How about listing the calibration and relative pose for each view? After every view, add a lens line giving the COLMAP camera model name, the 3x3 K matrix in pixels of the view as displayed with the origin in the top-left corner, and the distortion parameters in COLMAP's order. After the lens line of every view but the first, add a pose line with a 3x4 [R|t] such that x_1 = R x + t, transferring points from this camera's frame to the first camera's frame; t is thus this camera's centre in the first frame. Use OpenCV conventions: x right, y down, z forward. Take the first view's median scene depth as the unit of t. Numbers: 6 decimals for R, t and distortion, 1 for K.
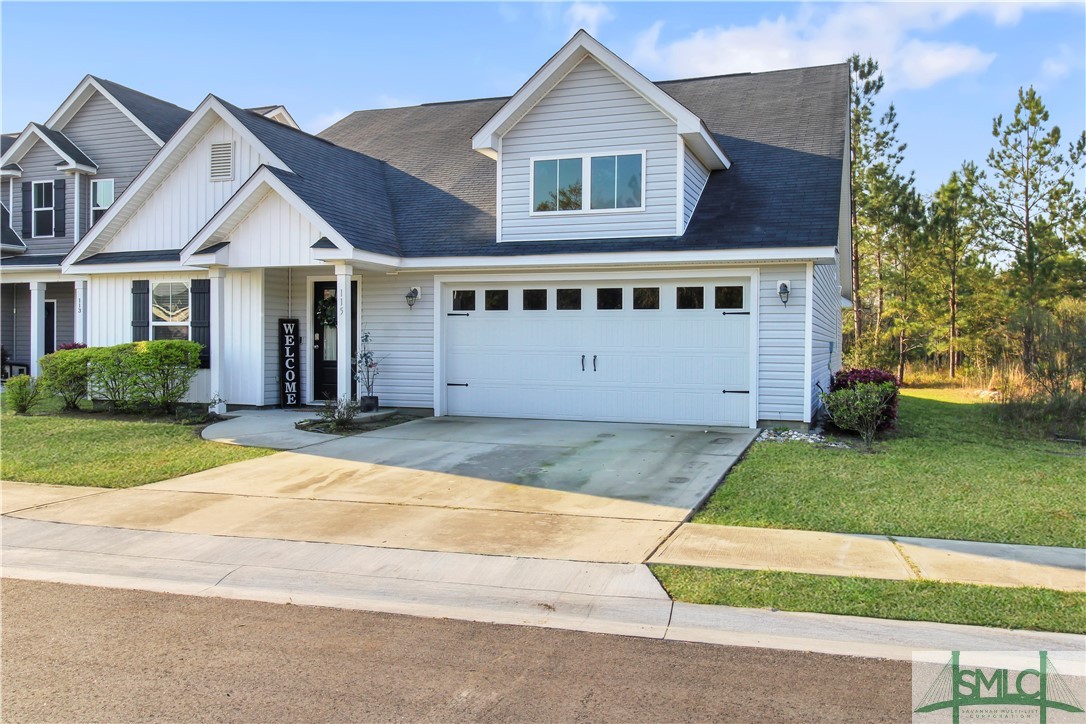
lens RADIAL K [[875.1, 0, 543.0], [0, 875.1, 362.0], [0, 0, 1]] dist [0.002706, -0.000265]
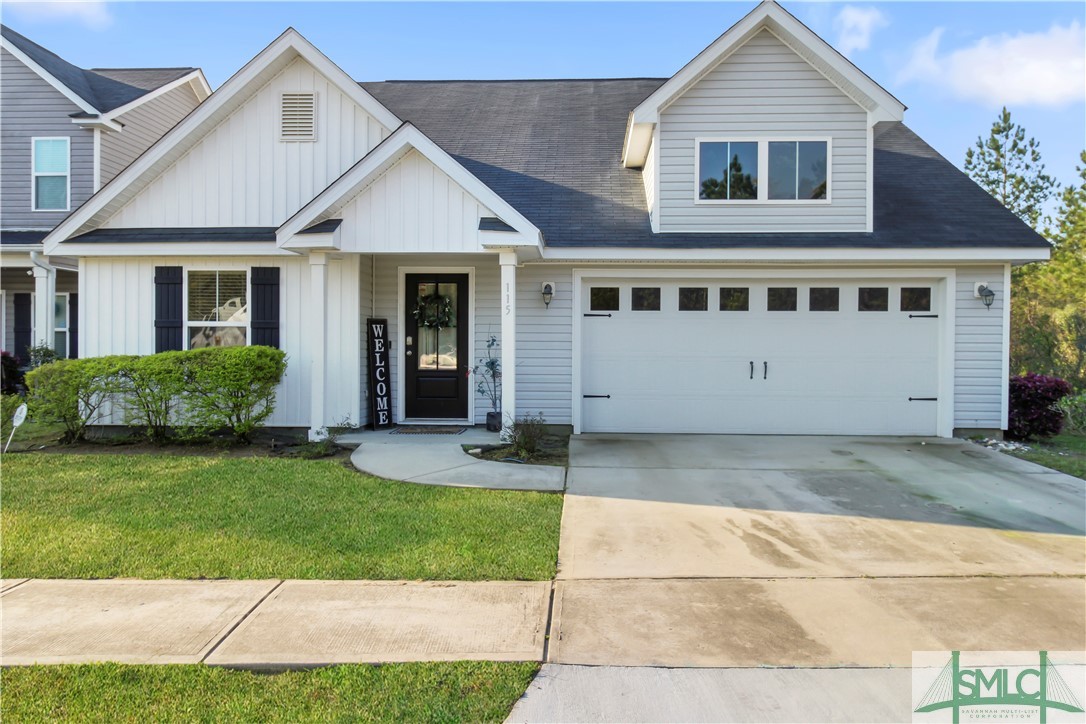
lens RADIAL K [[819.8, 0, 543.0], [0, 819.8, 362.0], [0, 0, 1]] dist [0.005726, 0.004121]
pose [[0.955481, -0.009759, 0.294890, -0.401790], [0.008467, 0.999948, 0.005659, -0.013475], [-0.294930, -0.002910, 0.955514, 0.251919]]
